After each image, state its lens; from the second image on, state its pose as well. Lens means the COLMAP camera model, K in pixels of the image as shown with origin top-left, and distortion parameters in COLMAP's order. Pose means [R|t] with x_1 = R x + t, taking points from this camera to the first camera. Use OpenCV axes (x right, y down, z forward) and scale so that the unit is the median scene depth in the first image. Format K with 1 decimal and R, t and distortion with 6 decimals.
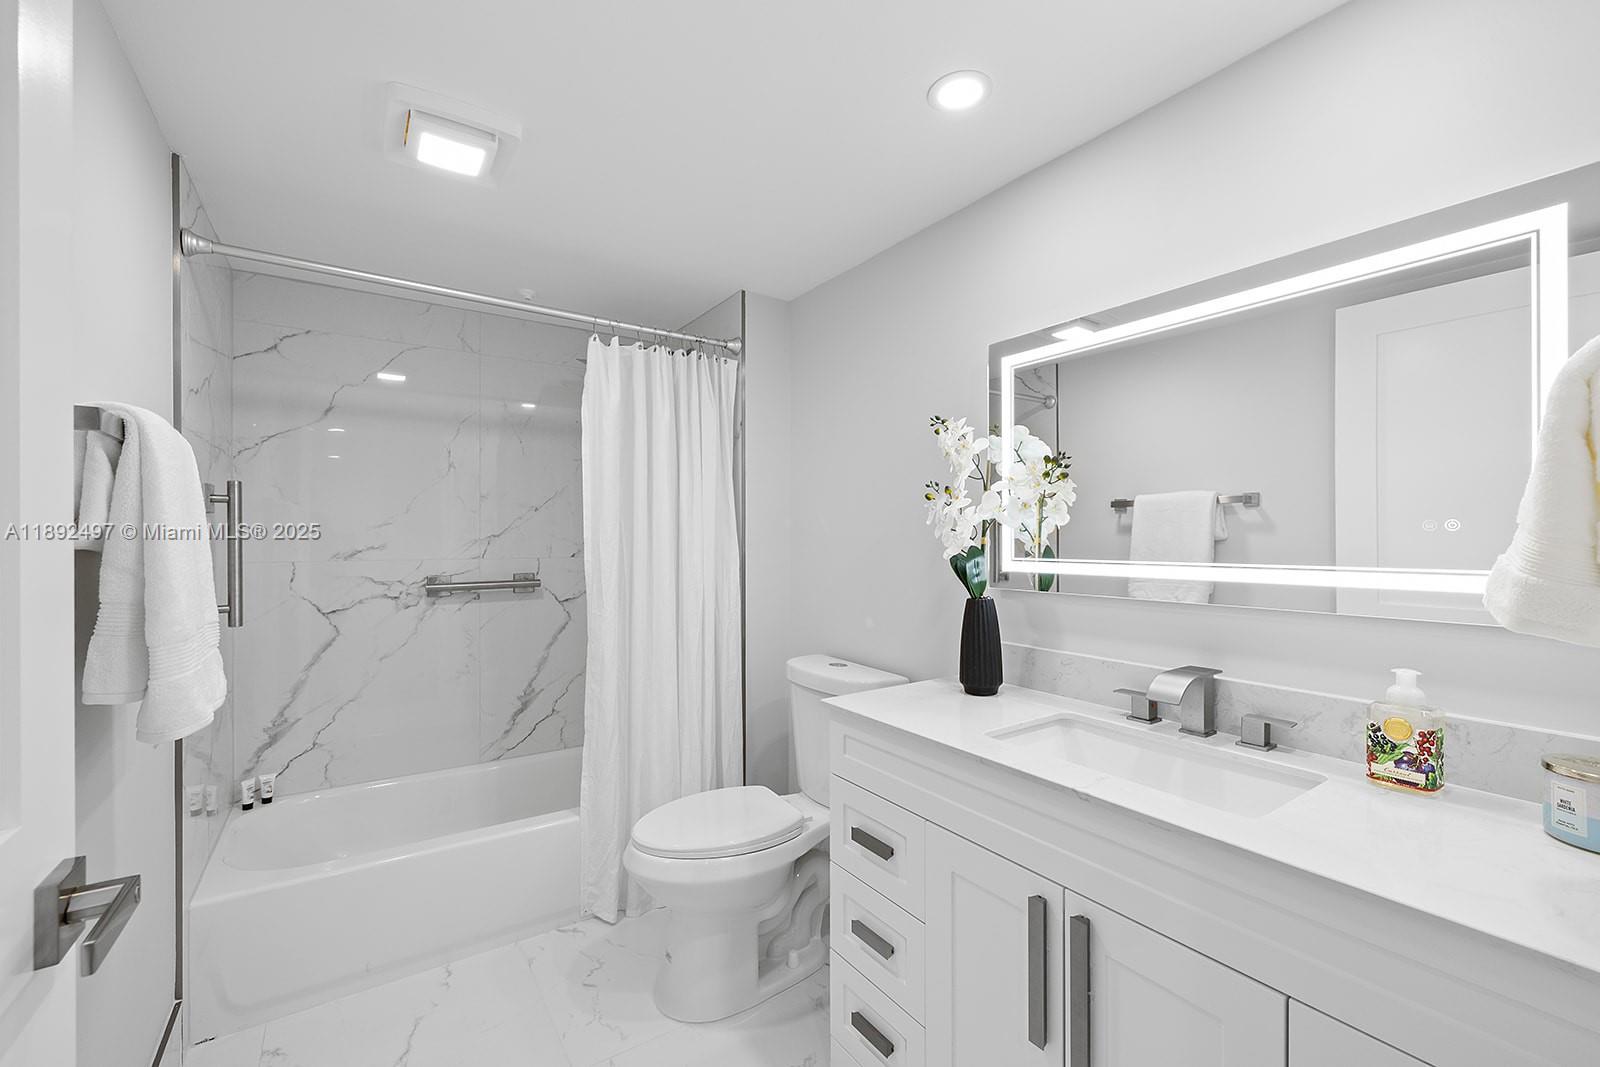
lens RADIAL K [[656.6, 0, 801.8], [0, 656.6, 538.2], [0, 0, 1]] dist [-0.000097, 0.000518]
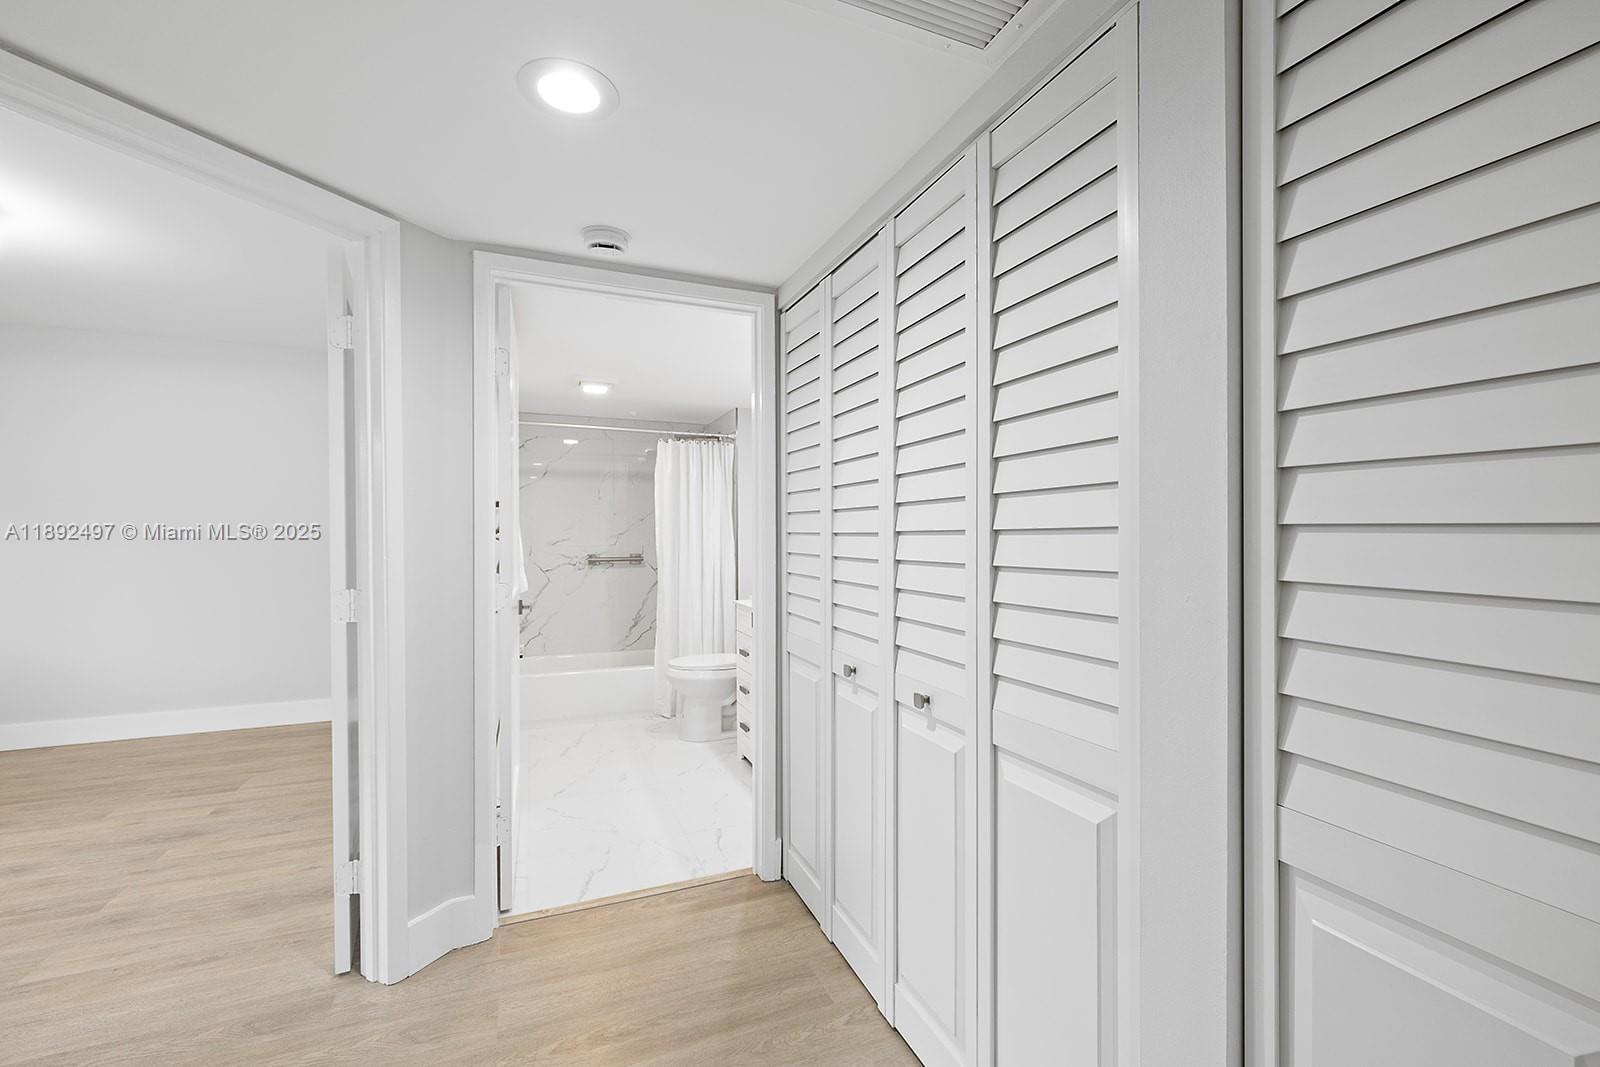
lens RADIAL K [[656.6, 0, 798.4], [0, 656.6, 538.0], [0, 0, 1]] dist [-0.000097, 0.000518]
pose [[0.977006, -0.000839, -0.213212, 0.483062], [0.002067, 0.999983, 0.005534, -0.001550], [0.213203, -0.005848, 0.976990, -0.823565]]
